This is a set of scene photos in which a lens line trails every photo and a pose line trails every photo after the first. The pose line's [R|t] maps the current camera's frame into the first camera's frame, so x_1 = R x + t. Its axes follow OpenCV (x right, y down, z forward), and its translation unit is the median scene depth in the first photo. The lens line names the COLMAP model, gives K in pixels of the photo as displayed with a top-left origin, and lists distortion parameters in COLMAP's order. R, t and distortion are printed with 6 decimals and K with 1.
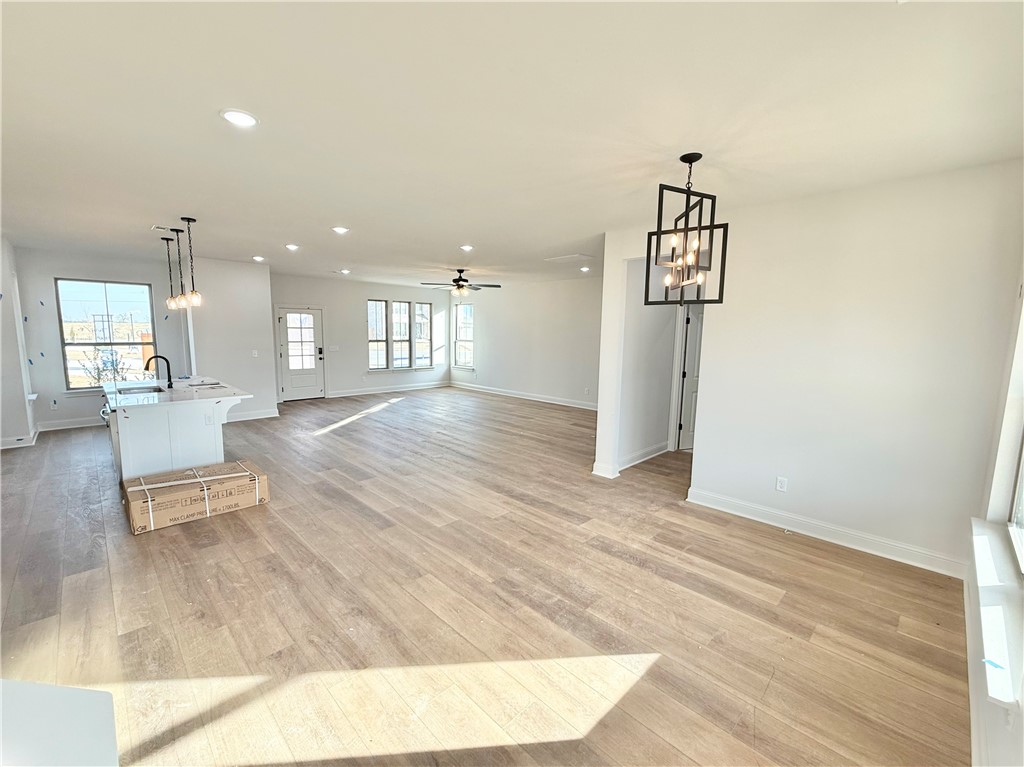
lens RADIAL K [[433.5, 0, 512.0], [0, 433.5, 383.5], [0, 0, 1]] dist [0.000748, 0.000121]
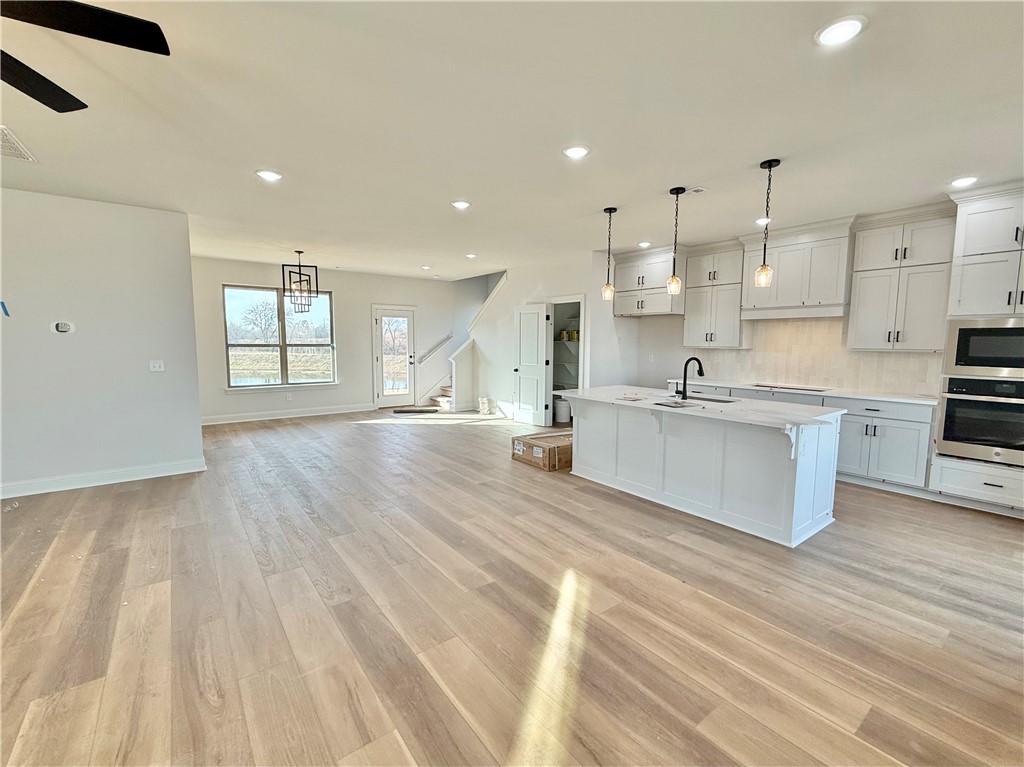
lens RADIAL K [[444.2, 0, 512.0], [0, 444.2, 383.5], [0, 0, 1]] dist [-0.001325, -0.000117]
pose [[-0.991347, -0.036744, 0.126019, -0.369557], [-0.007756, 0.974743, 0.223197, -0.122126], [-0.131038, 0.220288, -0.966593, 1.142327]]
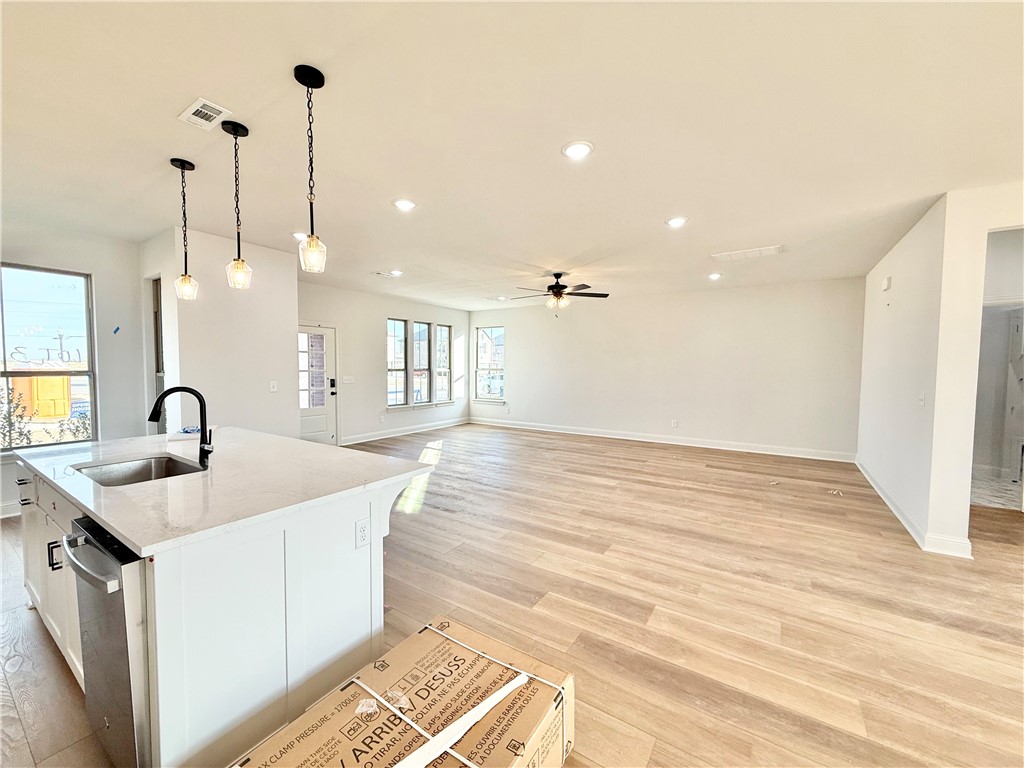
lens RADIAL K [[406.8, 0, 512.0], [0, 406.8, 384.0], [0, 0, 1]] dist [-0.001539, -0.000083]
pose [[0.978824, -0.019566, 0.203764, -0.350671], [0.035115, 0.996715, -0.072975, -0.014879], [-0.201667, 0.078585, 0.976296, 0.319161]]
